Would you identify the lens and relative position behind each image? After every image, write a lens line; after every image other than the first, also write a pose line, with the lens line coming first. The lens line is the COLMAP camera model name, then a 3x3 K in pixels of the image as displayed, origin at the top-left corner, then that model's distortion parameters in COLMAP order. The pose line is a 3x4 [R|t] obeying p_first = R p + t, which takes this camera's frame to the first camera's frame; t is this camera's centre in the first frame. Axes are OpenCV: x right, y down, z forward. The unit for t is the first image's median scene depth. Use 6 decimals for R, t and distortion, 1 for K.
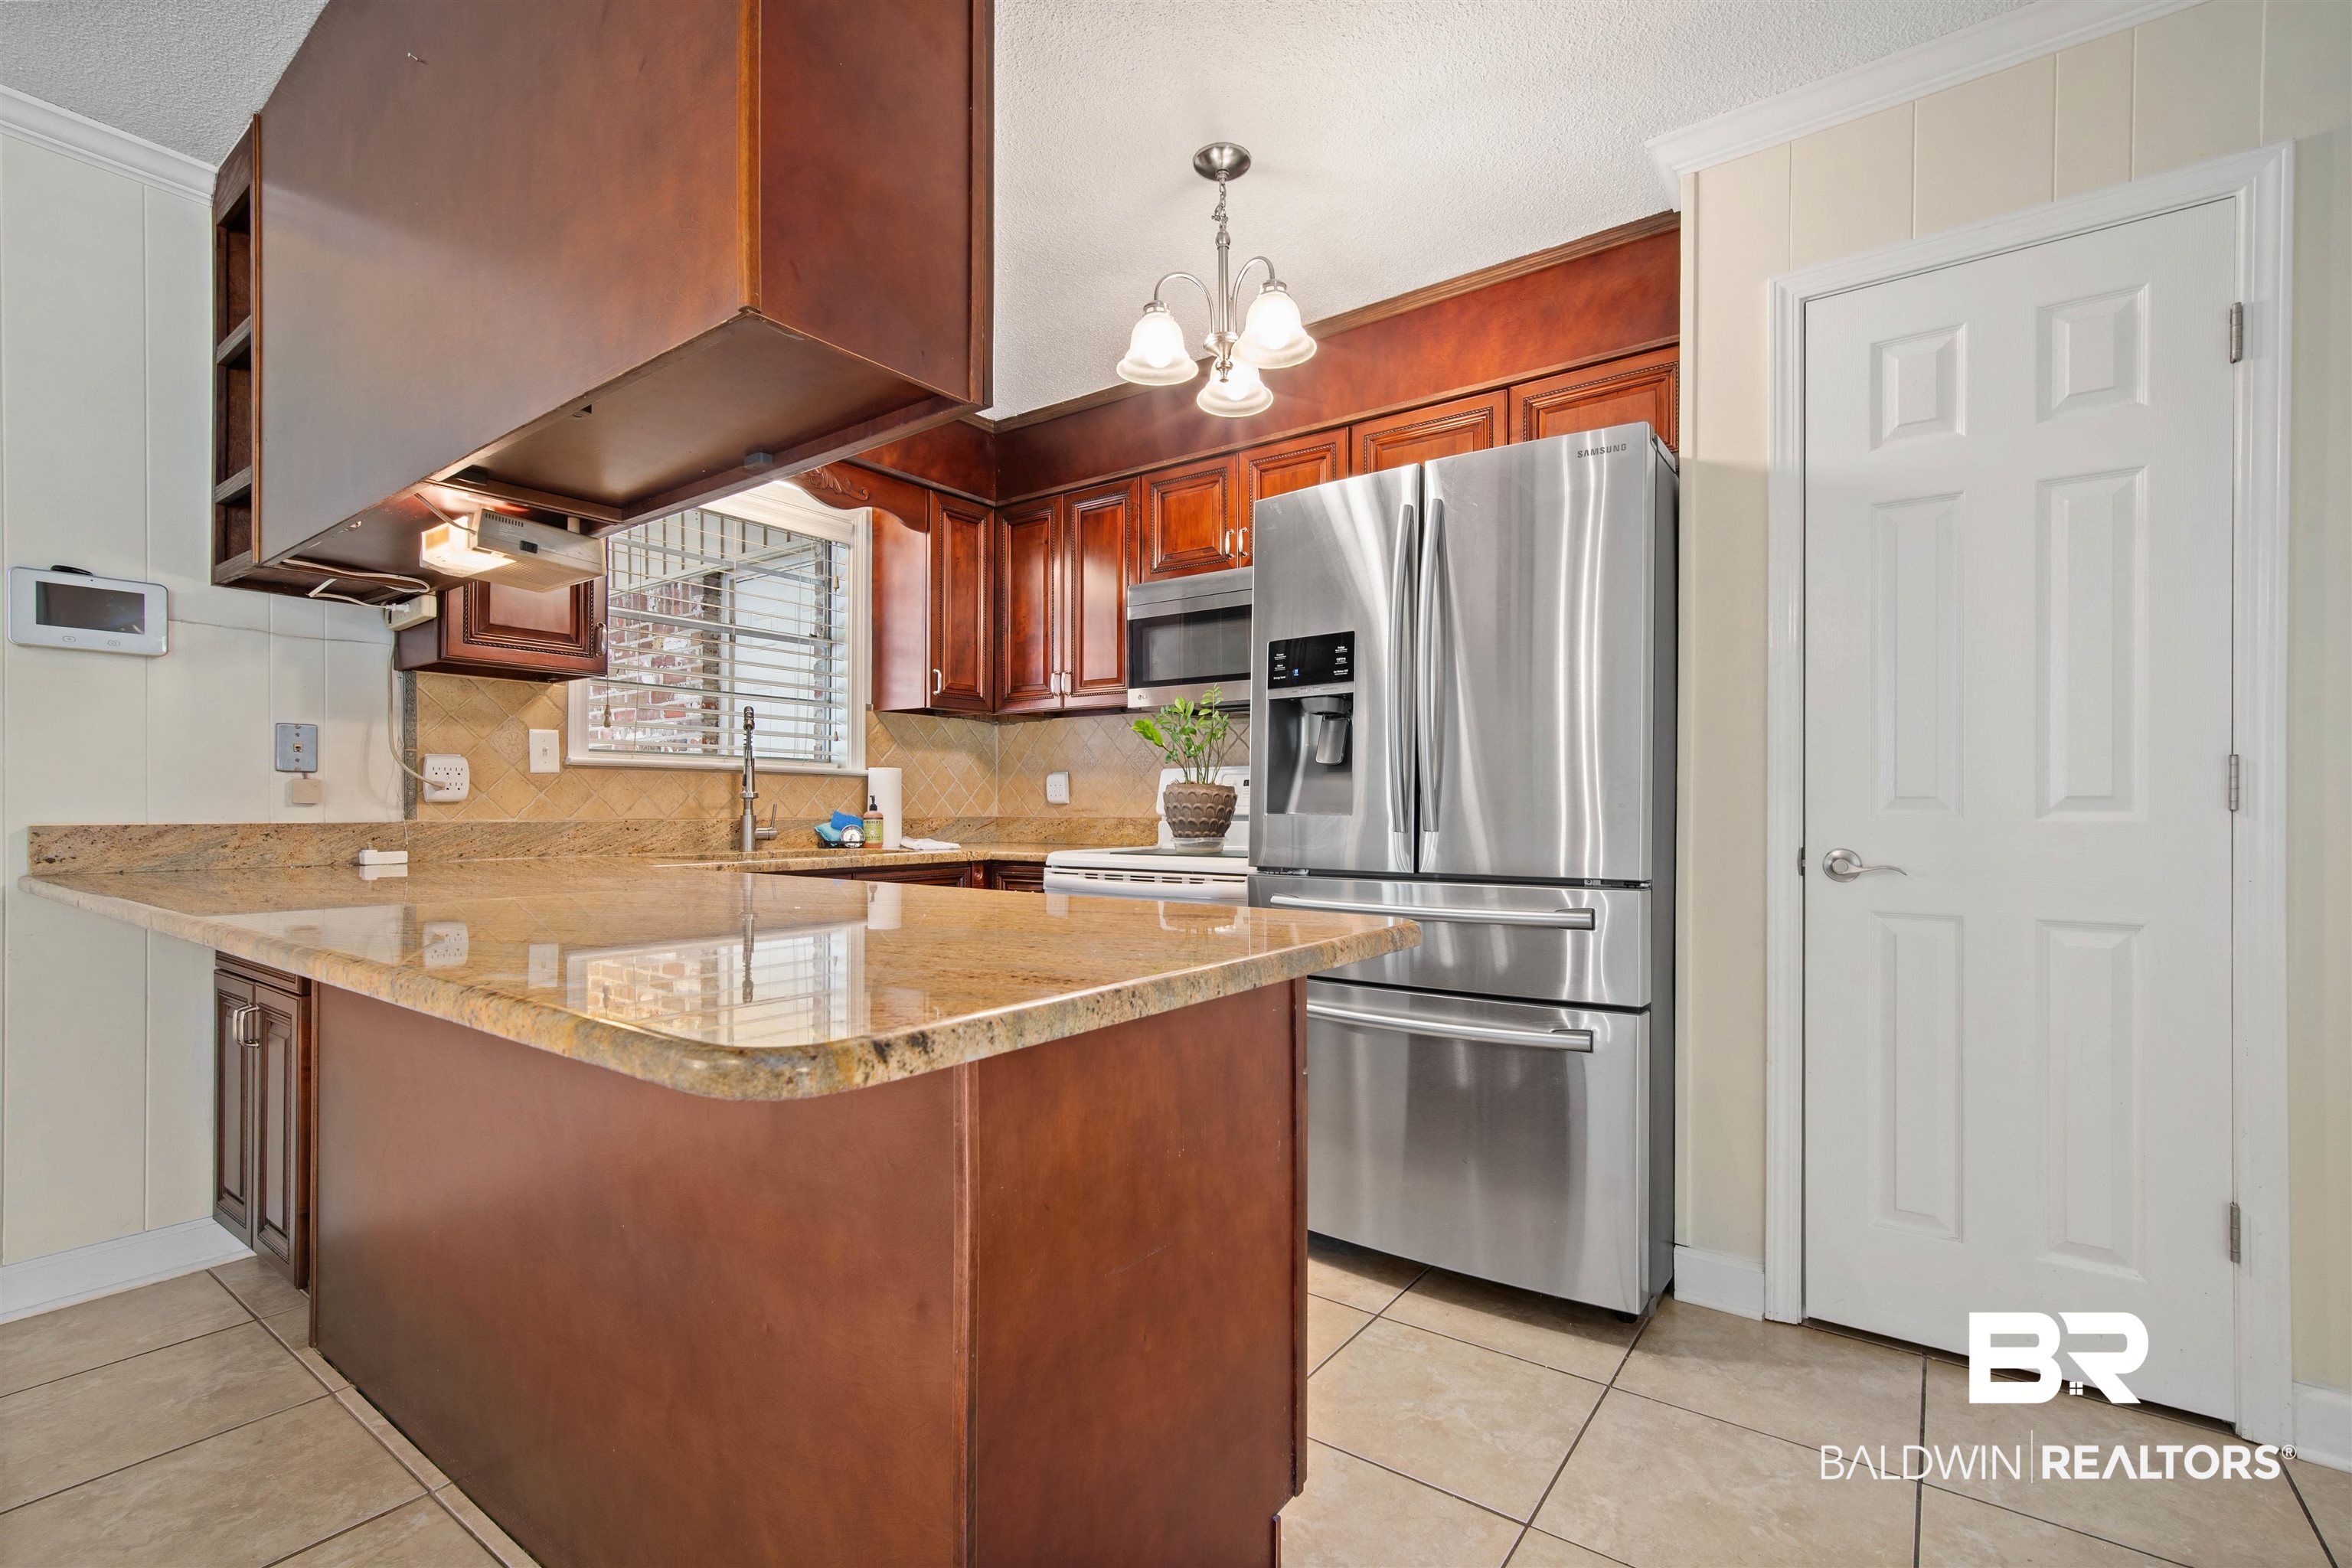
lens RADIAL K [[1041.6, 0, 1176.1], [0, 1041.6, 802.3], [0, 0, 1]] dist [0.005015, 0.001650]
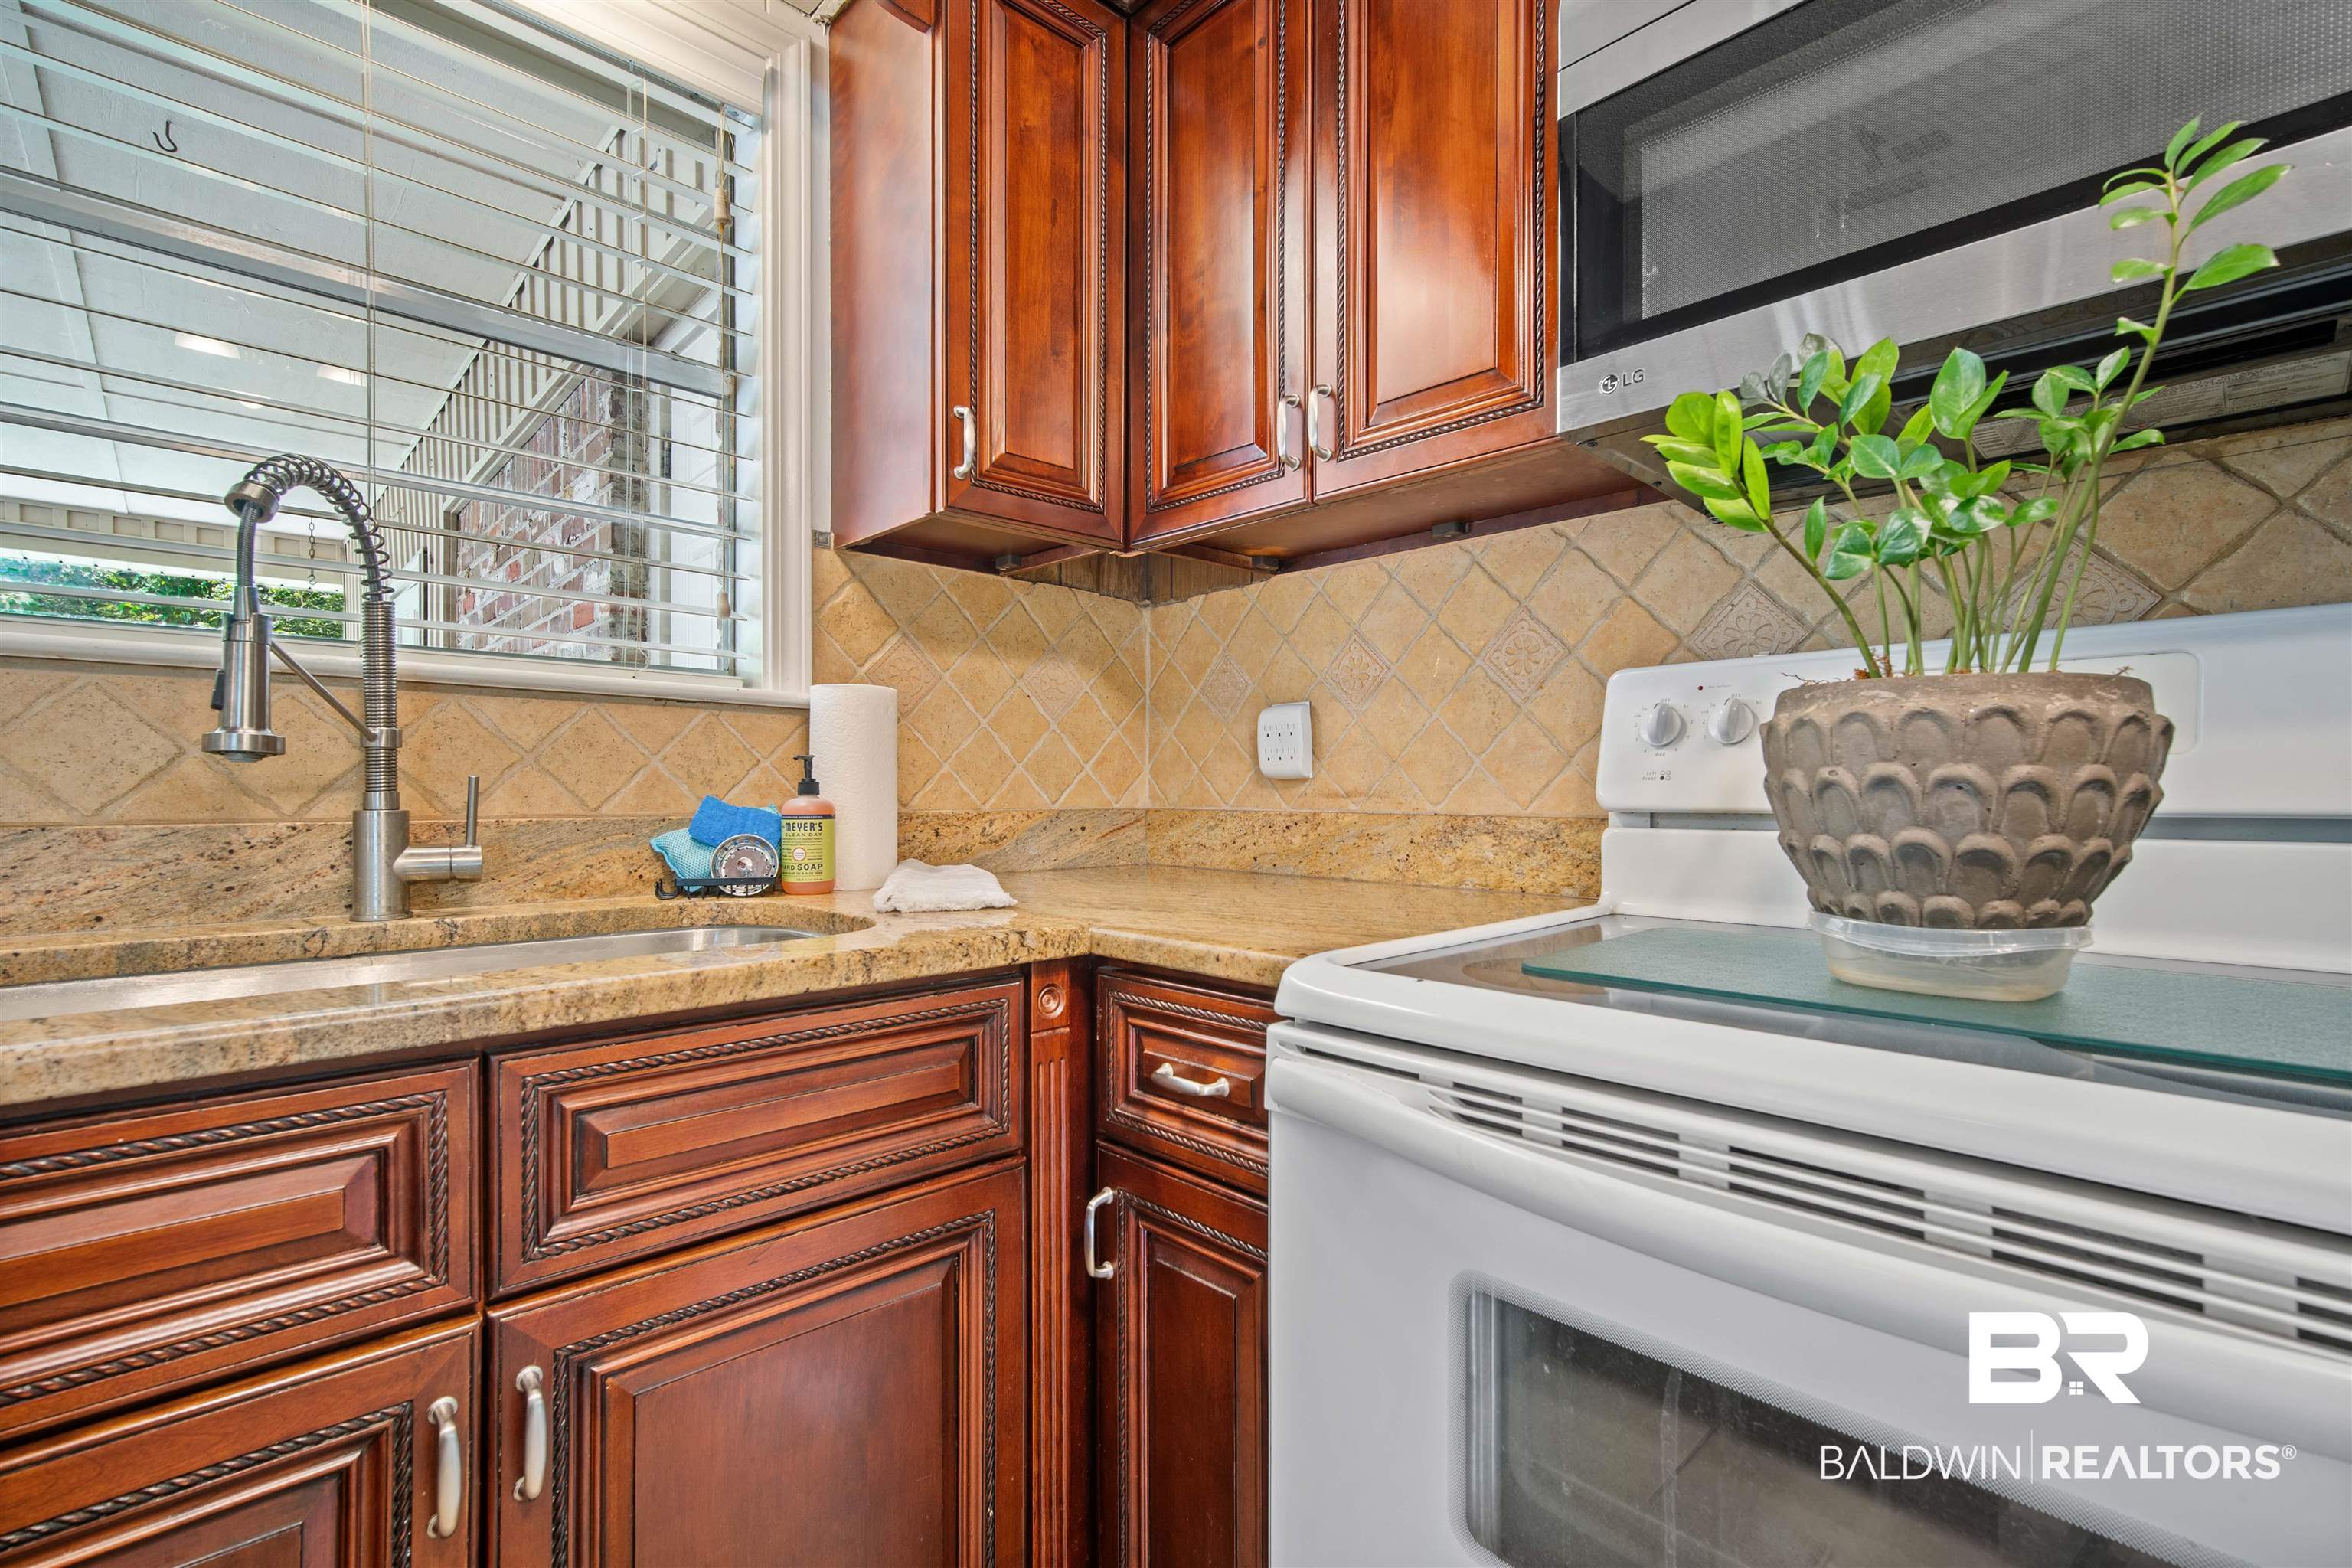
lens RADIAL K [[1041.6, 0, 1183.1], [0, 1041.6, 789.4], [0, 0, 1]] dist [0.005015, 0.001650]
pose [[0.983627, -0.000643, -0.180217, -0.124787], [0.001547, 0.999987, 0.004878, 0.005709], [0.180212, -0.005077, 0.983615, 0.925057]]
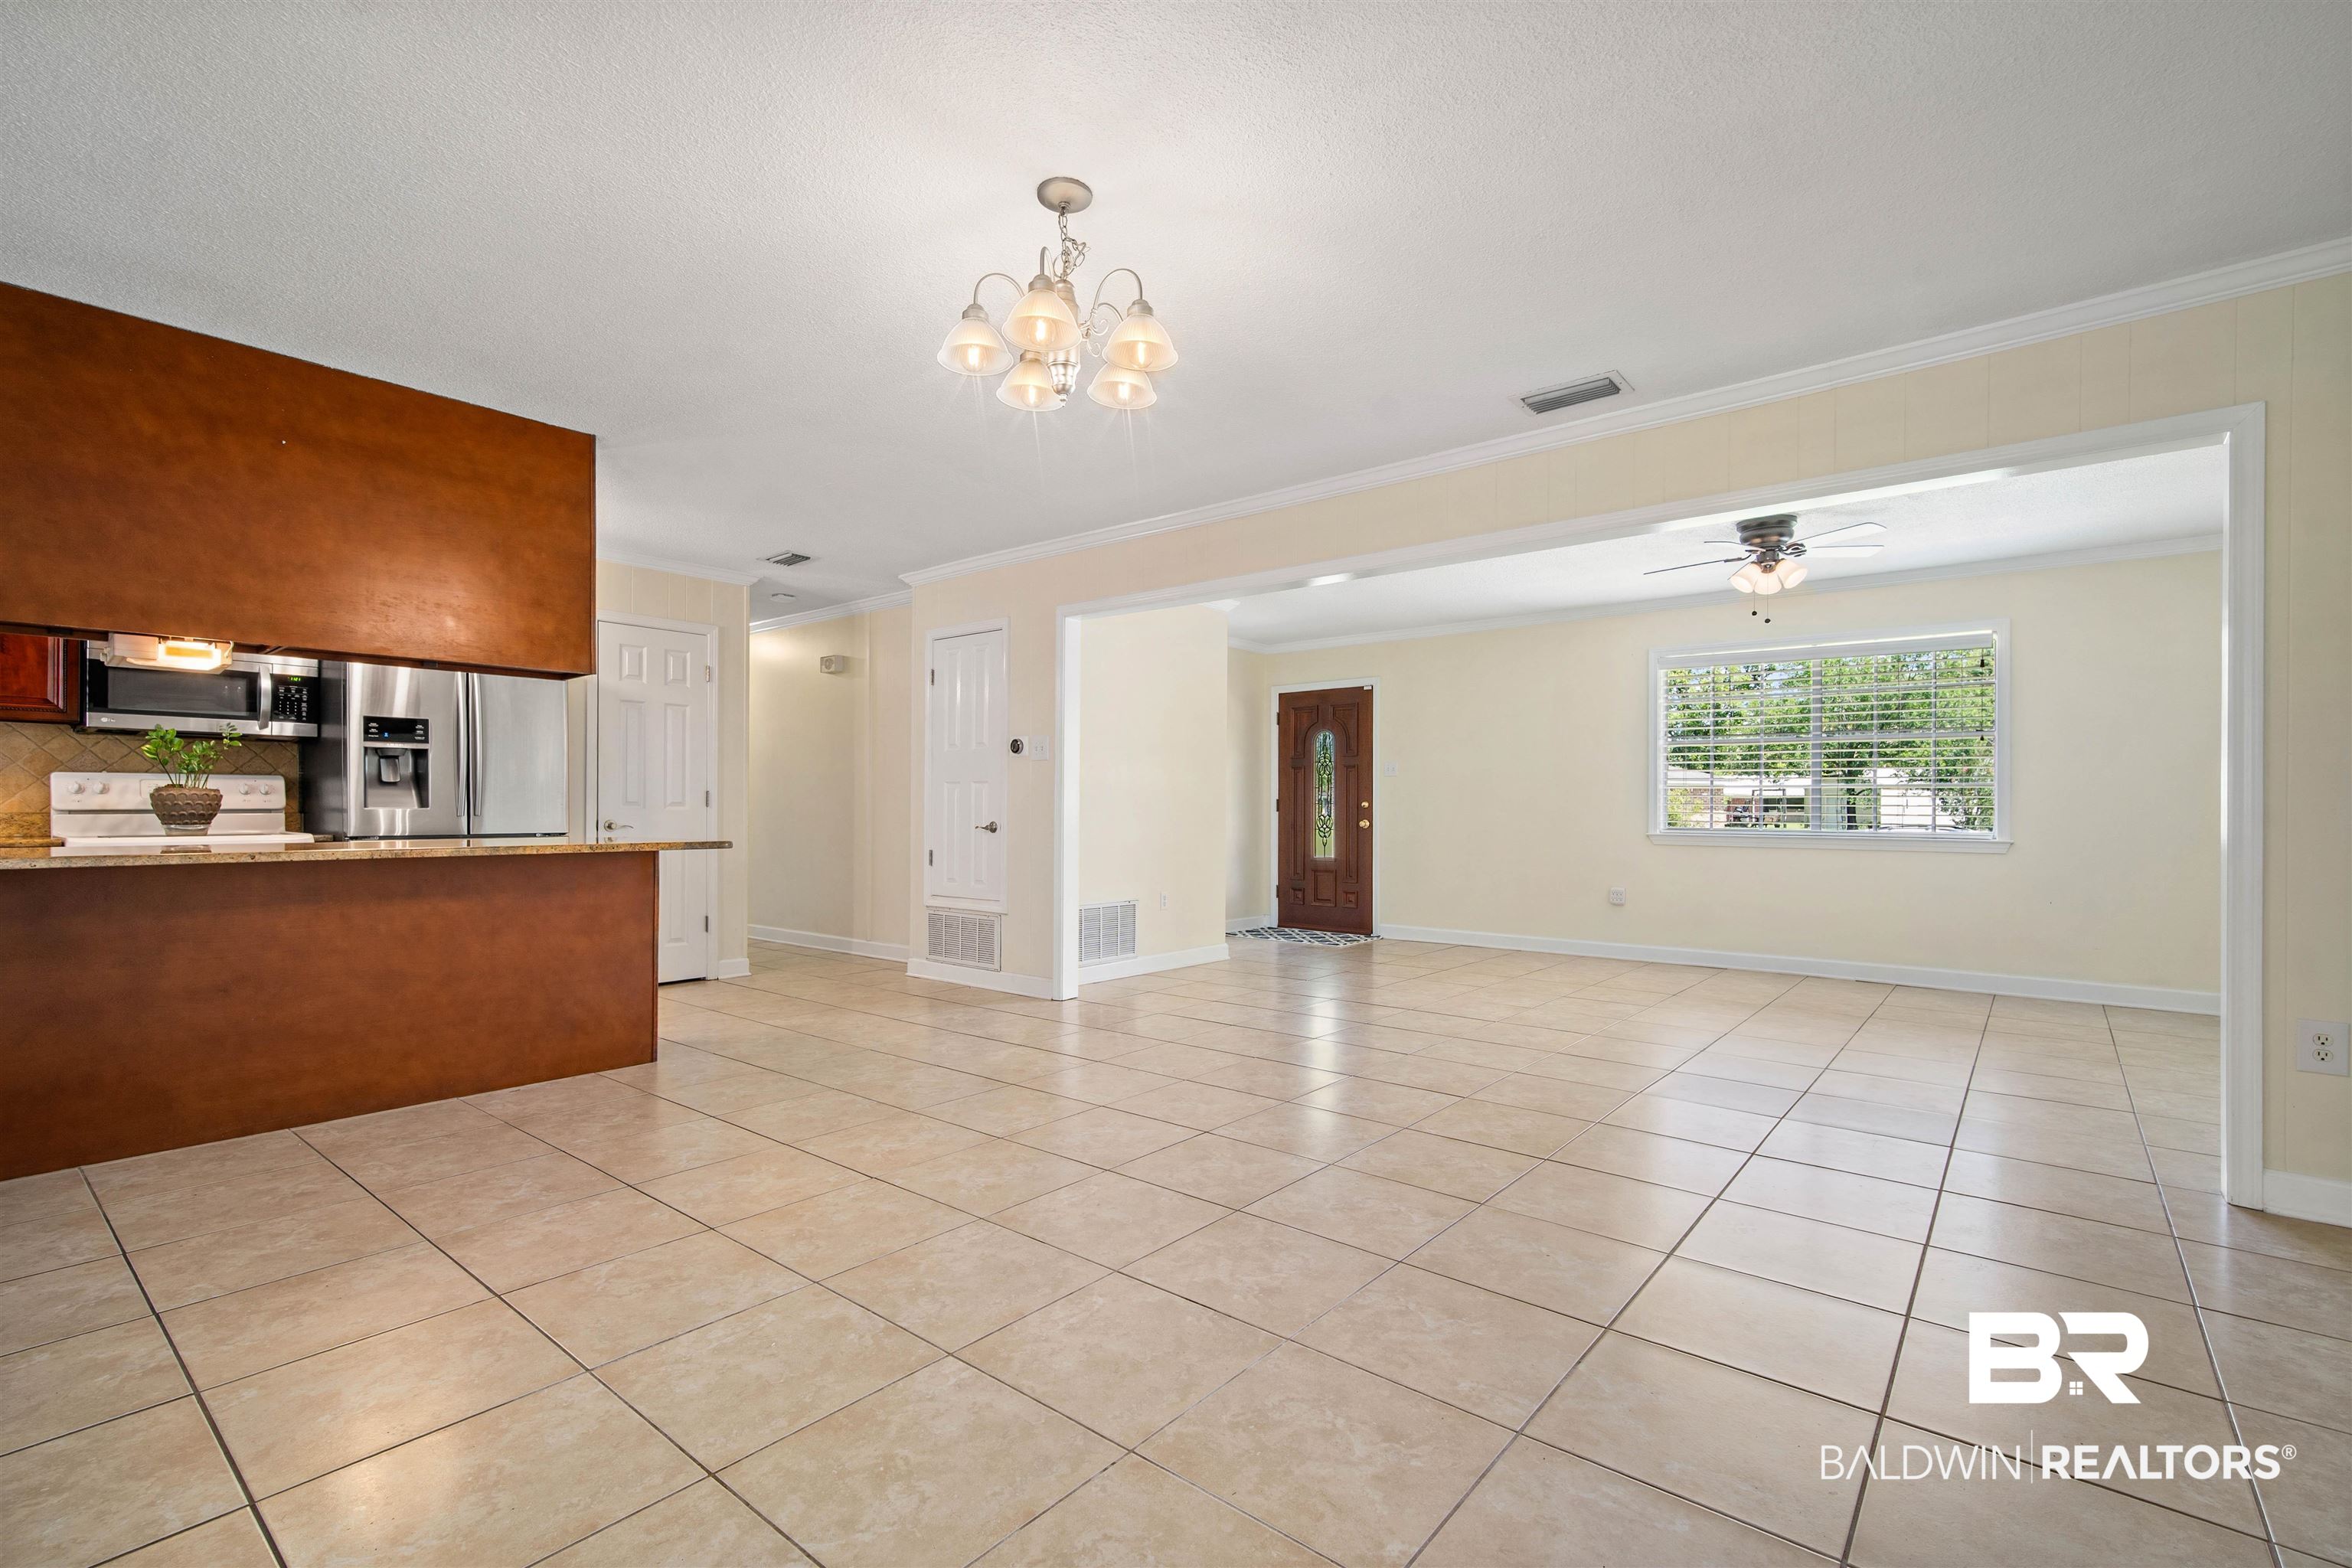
lens RADIAL K [[1041.6, 0, 1182.8], [0, 1041.6, 803.4], [0, 0, 1]] dist [0.005015, 0.001650]
pose [[0.053400, 0.004907, 0.998561, -1.692874], [-0.006048, 0.999971, -0.004590, 0.002264], [-0.998555, -0.005794, 0.053428, -0.559922]]
